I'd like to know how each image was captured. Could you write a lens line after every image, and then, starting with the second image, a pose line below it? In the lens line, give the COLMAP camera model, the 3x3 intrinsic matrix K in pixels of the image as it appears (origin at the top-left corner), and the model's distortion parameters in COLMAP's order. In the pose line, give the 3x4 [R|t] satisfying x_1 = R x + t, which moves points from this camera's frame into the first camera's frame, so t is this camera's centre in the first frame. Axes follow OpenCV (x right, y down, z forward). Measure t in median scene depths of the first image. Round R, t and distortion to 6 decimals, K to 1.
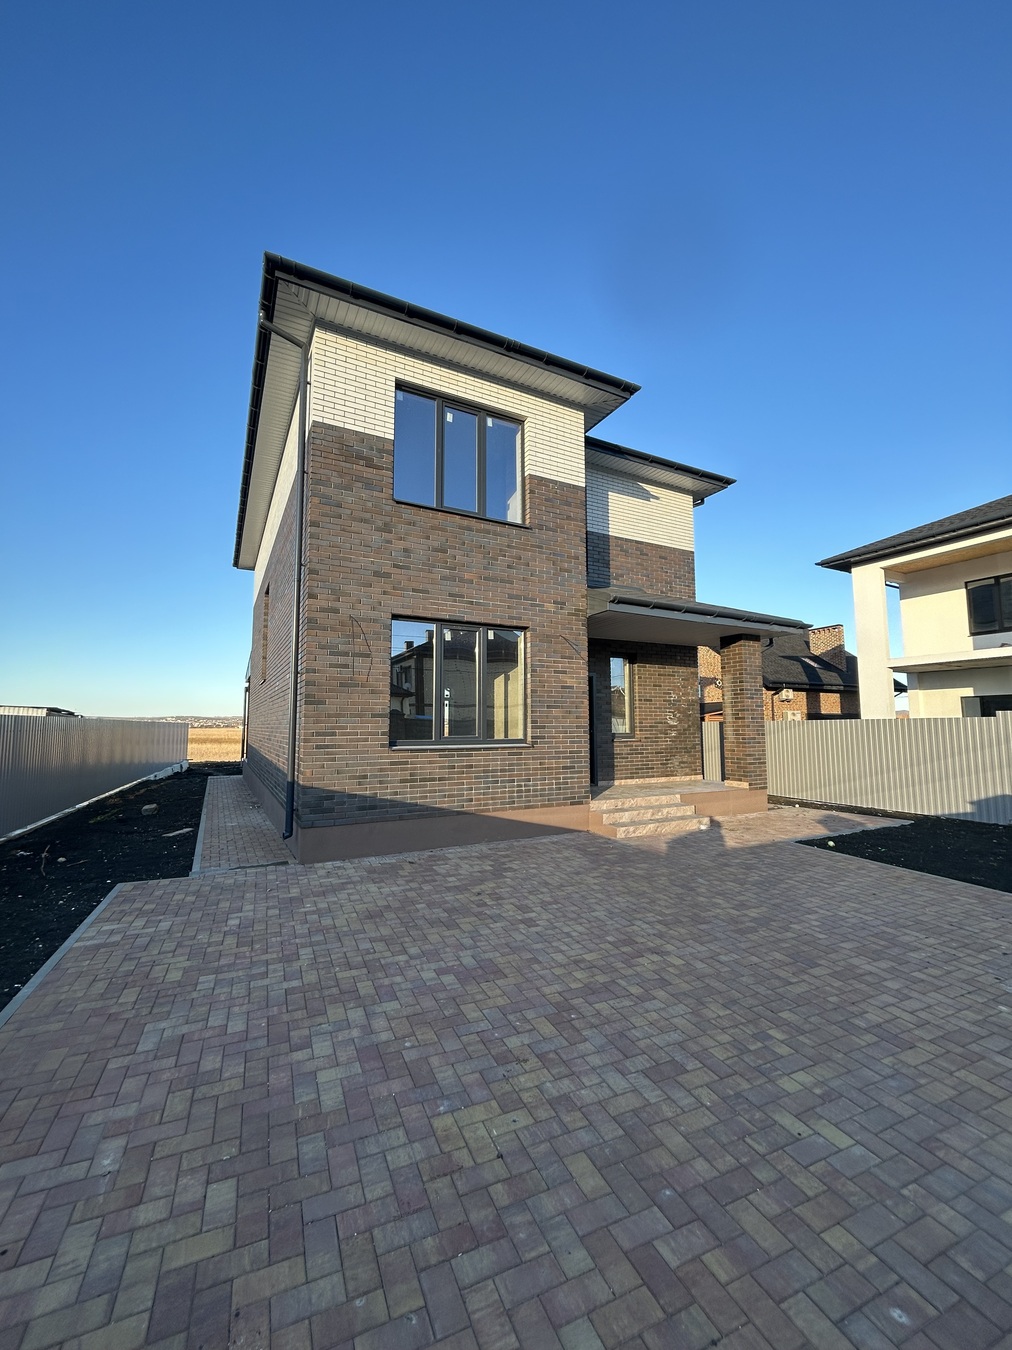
lens RADIAL K [[546.6, 0, 513.1], [0, 546.6, 679.6], [0, 0, 1]] dist [-0.003290, -0.000242]
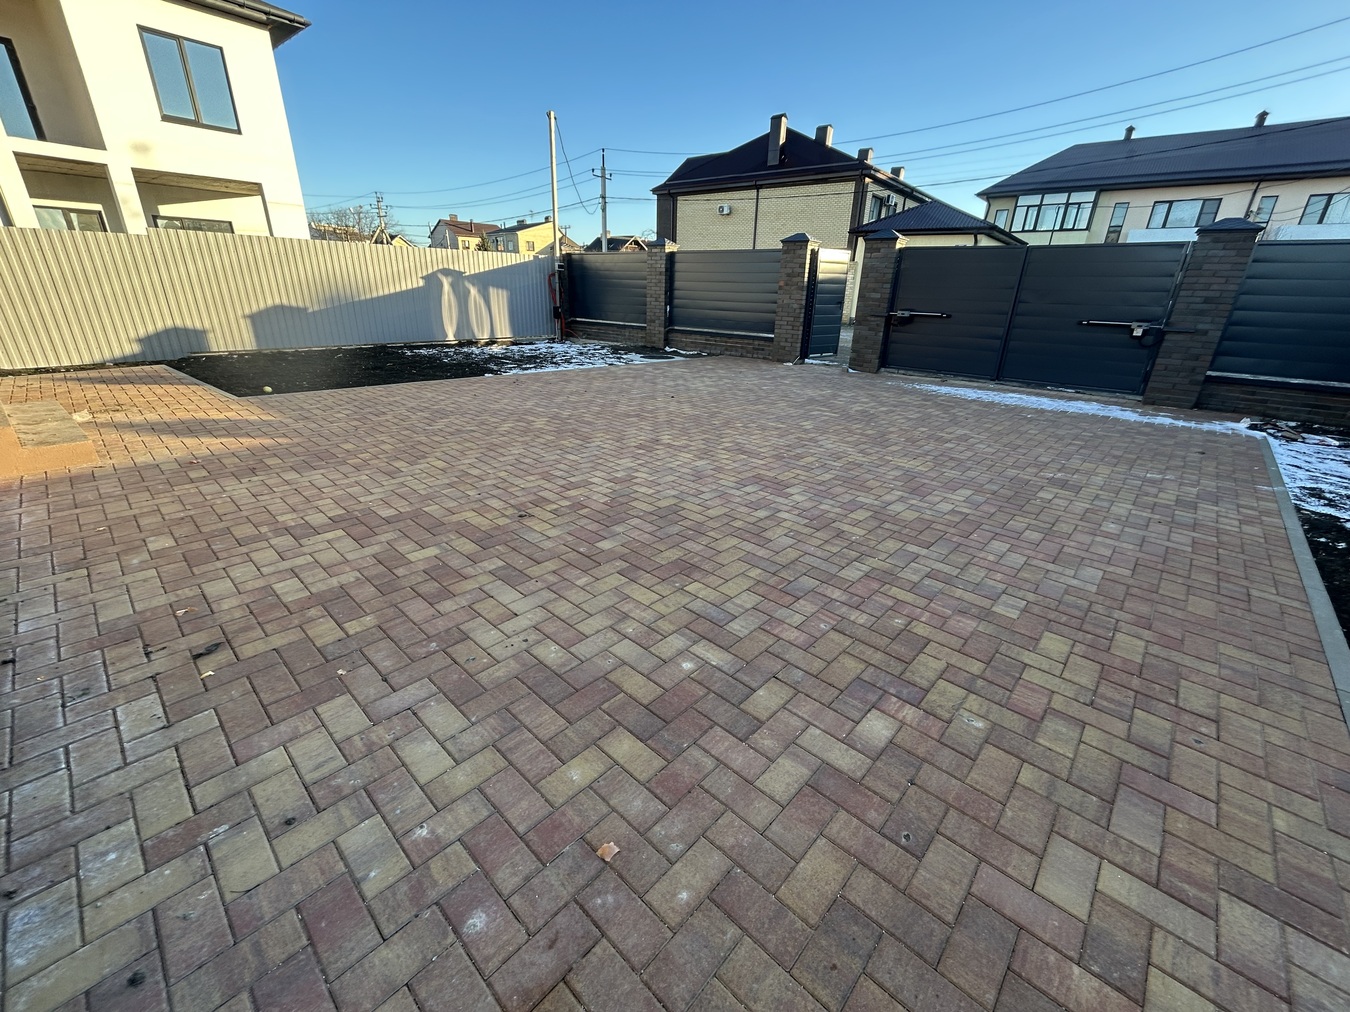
lens RADIAL K [[546.6, 0, 673.8], [0, 546.6, 506.9], [0, 0, 1]] dist [-0.003290, -0.000242]
pose [[-0.384708, -0.352209, 0.853199, -0.806285], [-0.105636, 0.935064, 0.338373, 0.222677], [-0.916974, 0.040046, -0.396933, 1.416383]]
